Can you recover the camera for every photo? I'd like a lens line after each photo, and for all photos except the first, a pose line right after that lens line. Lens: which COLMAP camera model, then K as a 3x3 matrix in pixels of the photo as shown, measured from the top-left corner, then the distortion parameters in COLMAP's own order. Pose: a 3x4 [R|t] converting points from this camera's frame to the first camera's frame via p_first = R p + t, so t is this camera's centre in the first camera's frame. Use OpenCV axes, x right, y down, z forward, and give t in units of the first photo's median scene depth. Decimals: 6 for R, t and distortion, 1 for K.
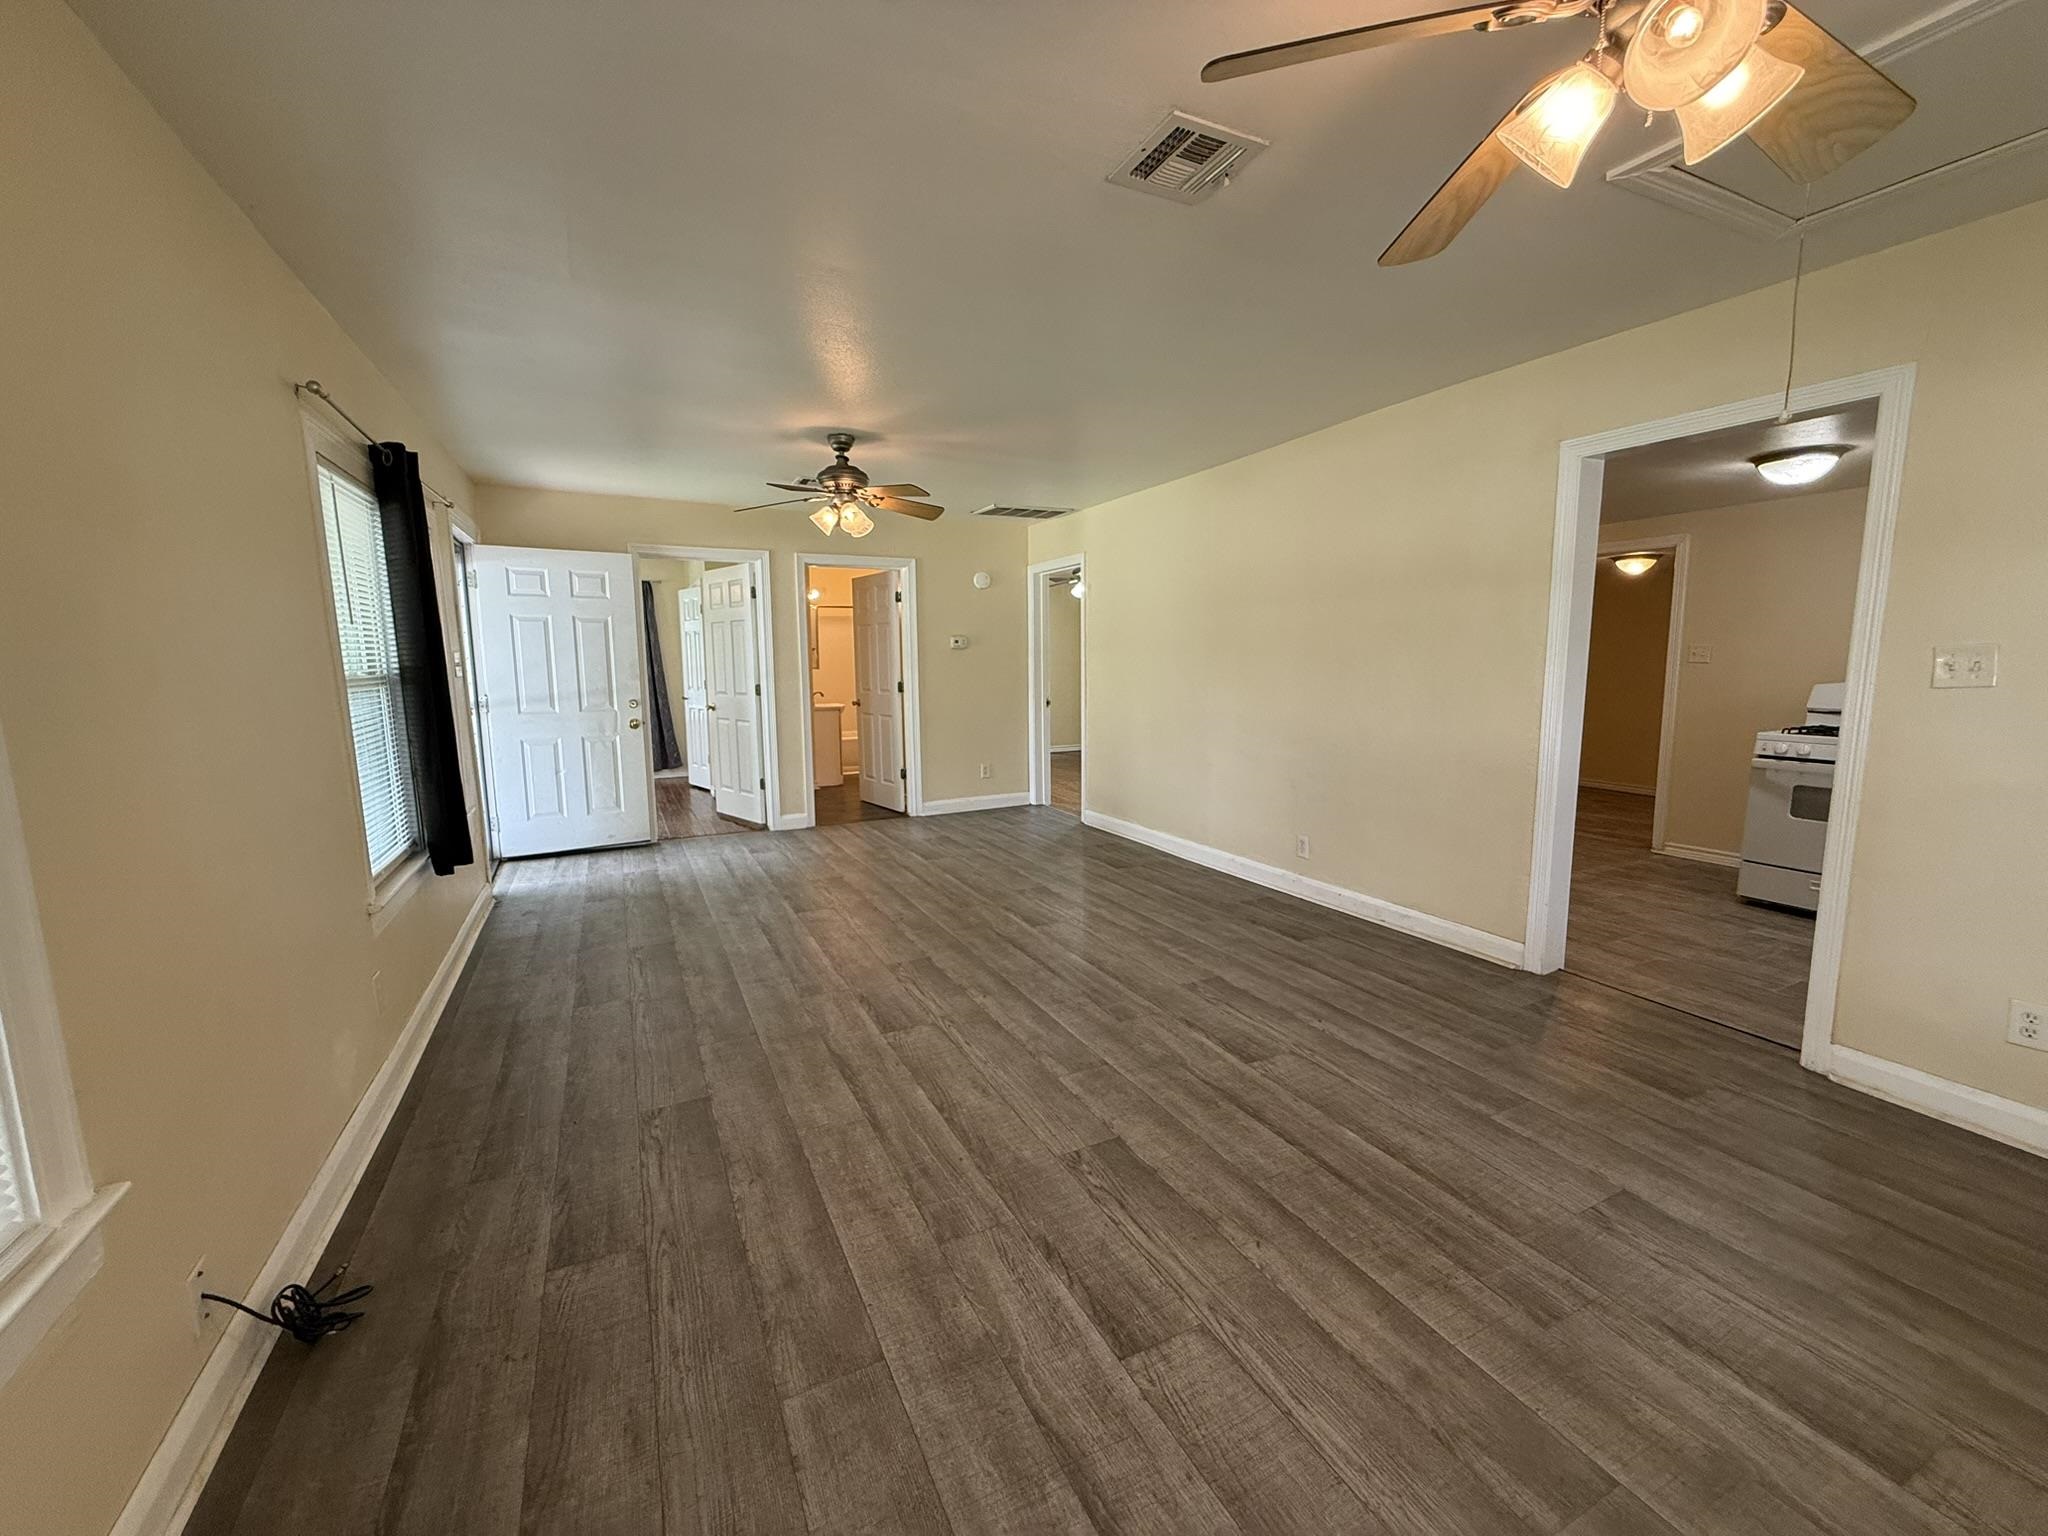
lens RADIAL K [[819.3, 0, 1008.7], [0, 819.3, 770.6], [0, 0, 1]] dist [-0.007055, 0.000798]
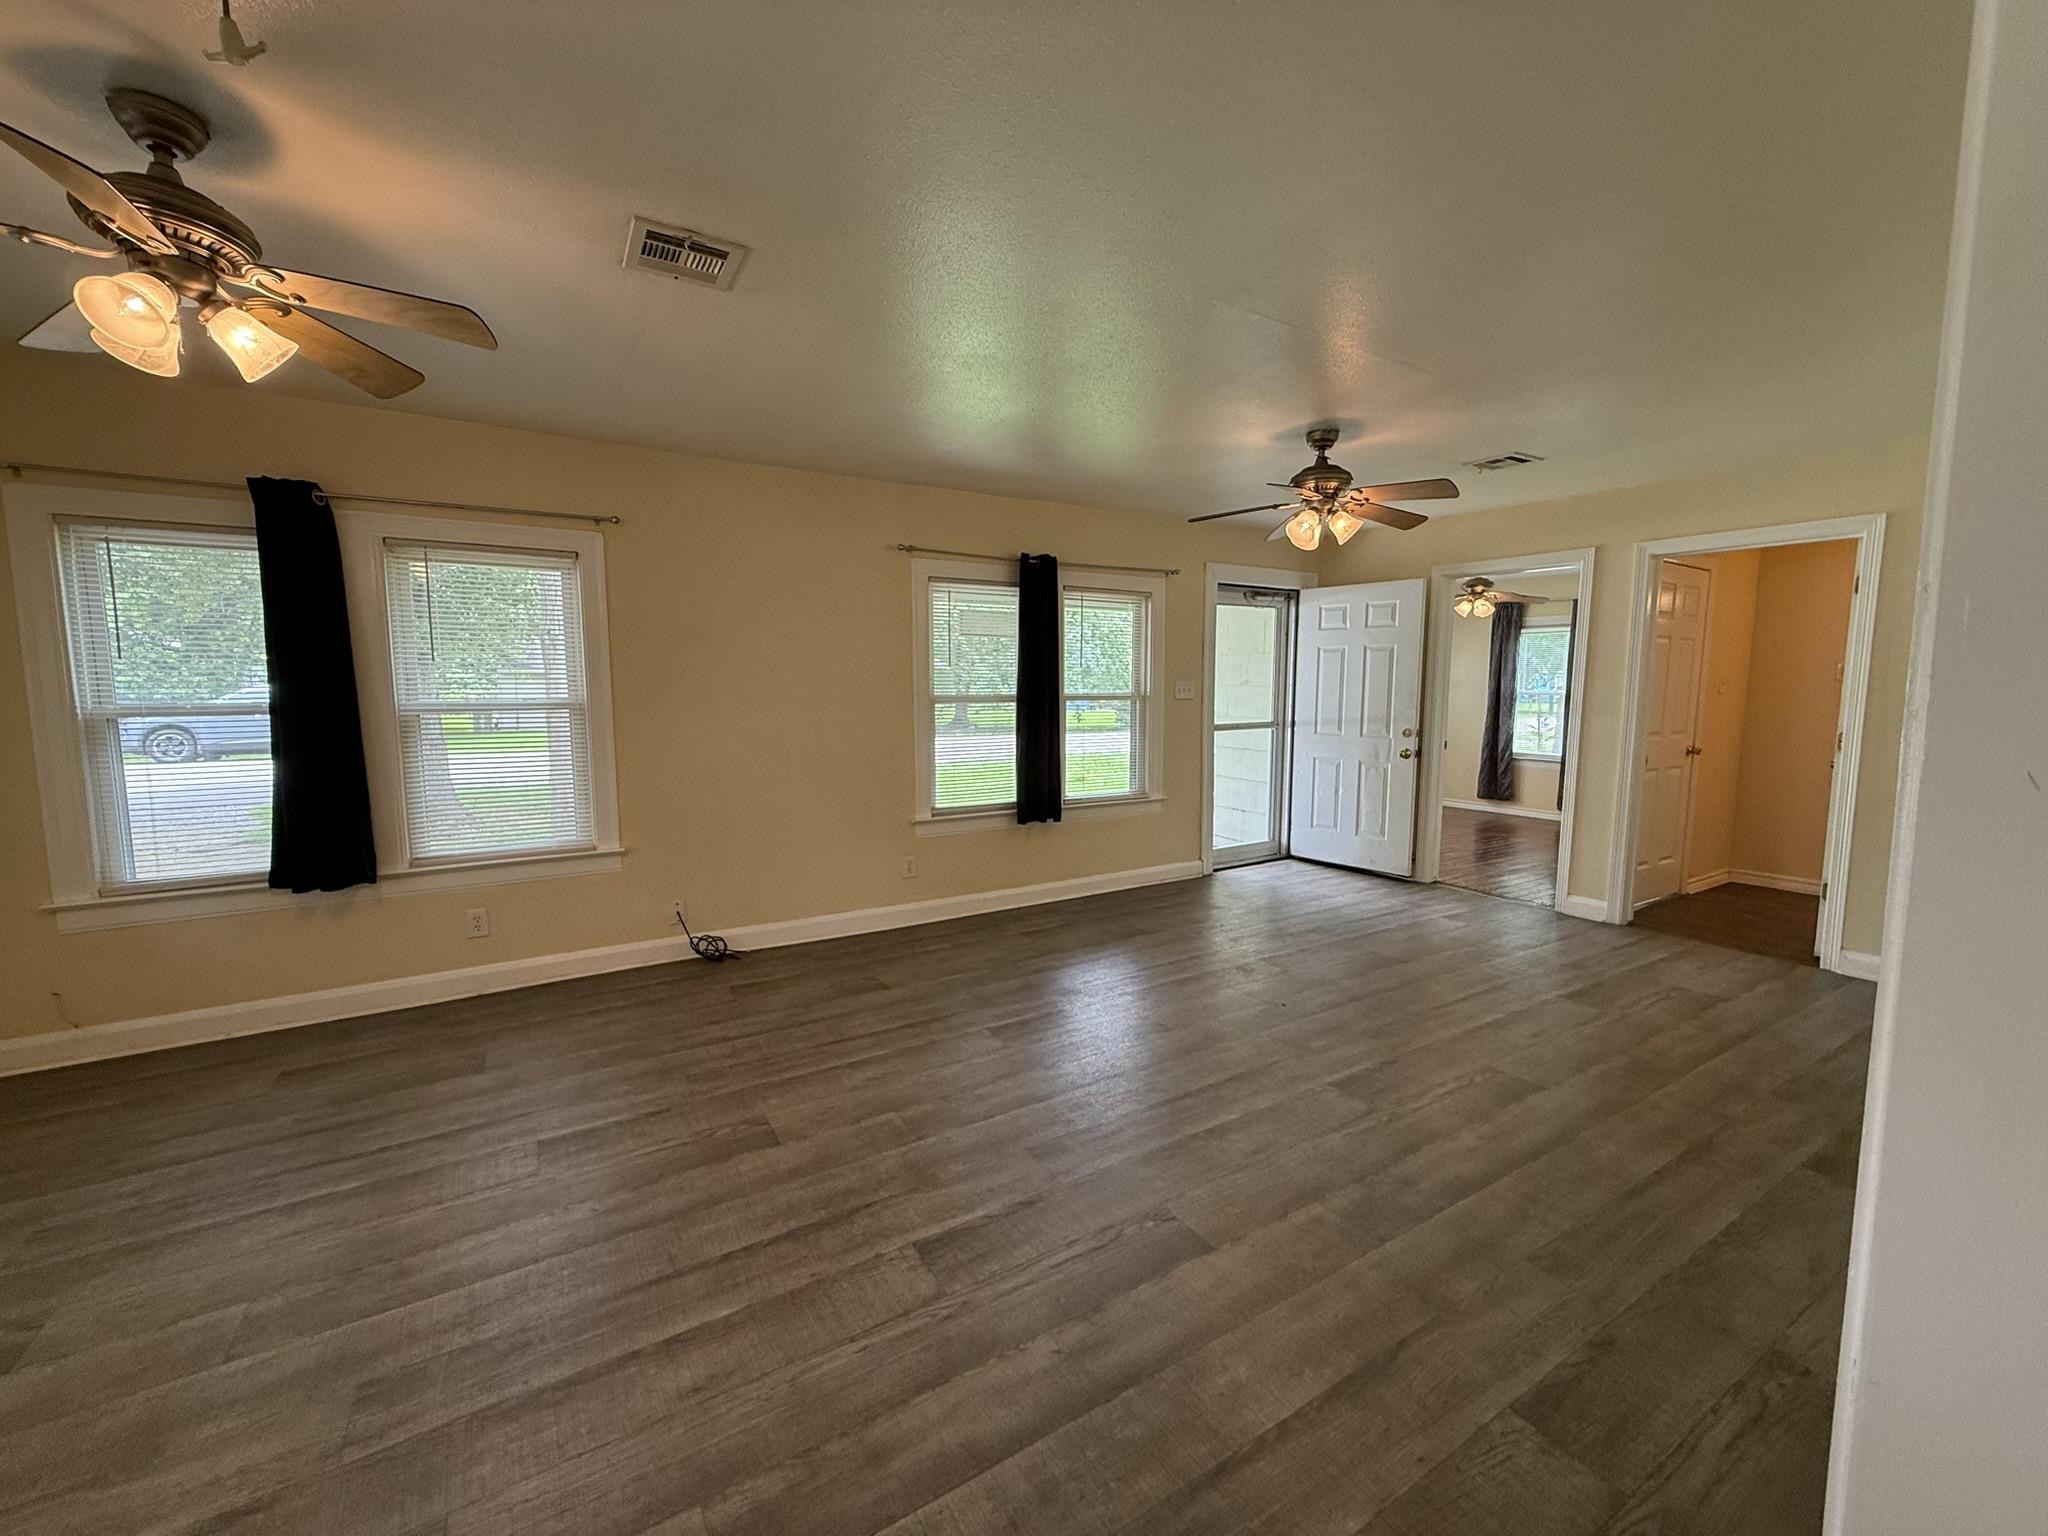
lens RADIAL K [[819.3, 0, 1035.3], [0, 819.3, 770.7], [0, 0, 1]] dist [-0.007055, 0.000798]
pose [[0.101362, 0.115594, -0.988111, 0.956942], [-0.141912, 0.984750, 0.100643, -0.150580], [0.984676, 0.130024, 0.116220, 0.939196]]
